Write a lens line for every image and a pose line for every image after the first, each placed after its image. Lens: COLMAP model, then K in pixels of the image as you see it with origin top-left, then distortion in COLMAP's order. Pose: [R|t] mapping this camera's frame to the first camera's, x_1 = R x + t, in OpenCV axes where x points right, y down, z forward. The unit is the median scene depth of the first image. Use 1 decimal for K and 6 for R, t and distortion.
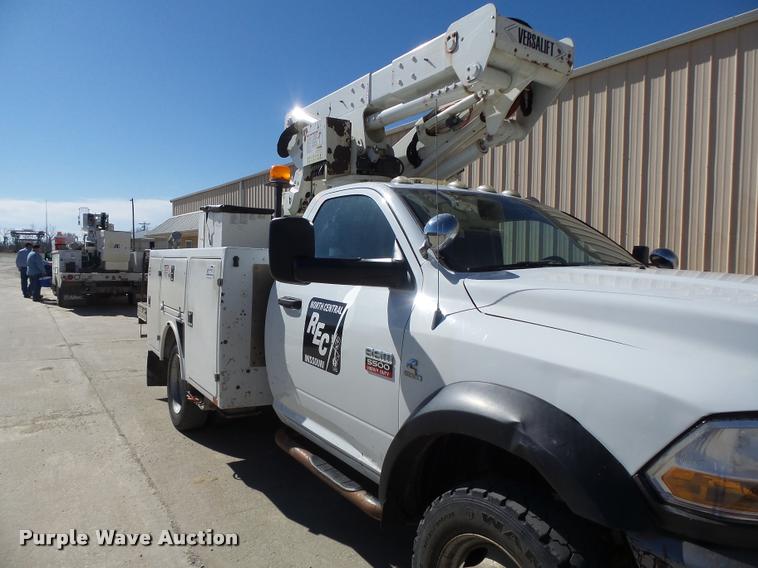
lens RADIAL K [[522.7, 0, 376.3], [0, 522.7, 281.2], [0, 0, 1]] dist [-0.014723, 0.011417]
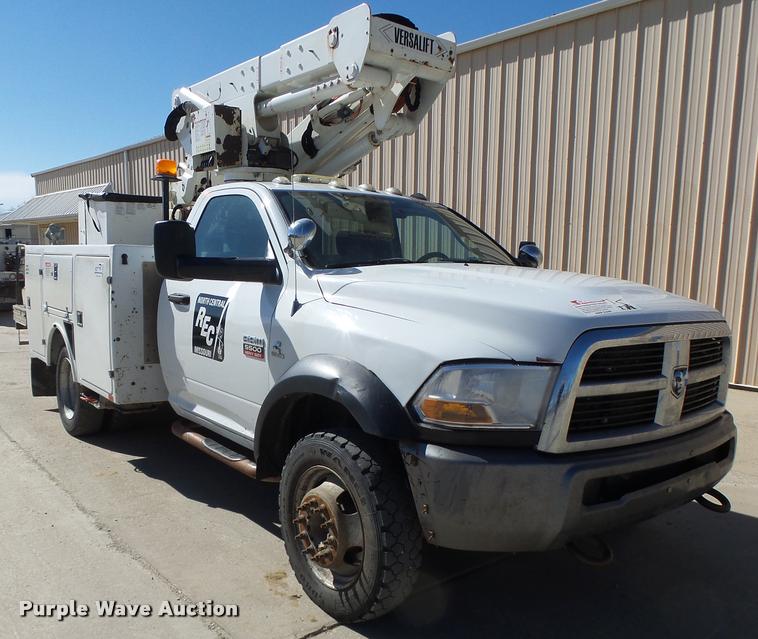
lens RADIAL K [[673.0, 0, 365.7], [0, 673.0, 368.0], [0, 0, 1]] dist [-0.008714, -0.023429]
pose [[0.996952, -0.017855, 0.075952, 0.104276], [0.007764, 0.991334, 0.131135, 0.004277], [-0.077635, -0.130146, 0.988451, -0.386607]]
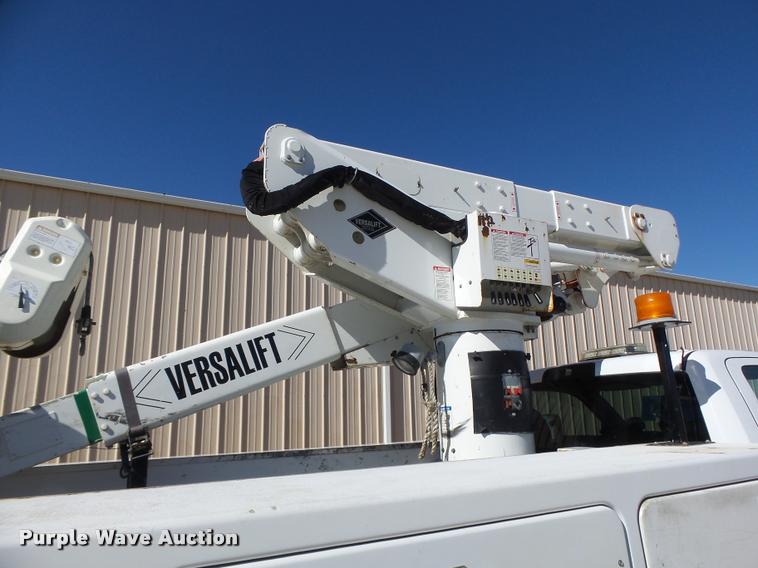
lens RADIAL K [[522.7, 0, 380.1], [0, 522.7, 282.7], [0, 0, 1]] dist [-0.014723, 0.011417]
pose [[0.118003, 0.212495, 0.970011, -0.966551], [0.071931, 0.972440, -0.221778, -0.153314], [-0.990405, 0.095944, 0.099466, 1.521374]]
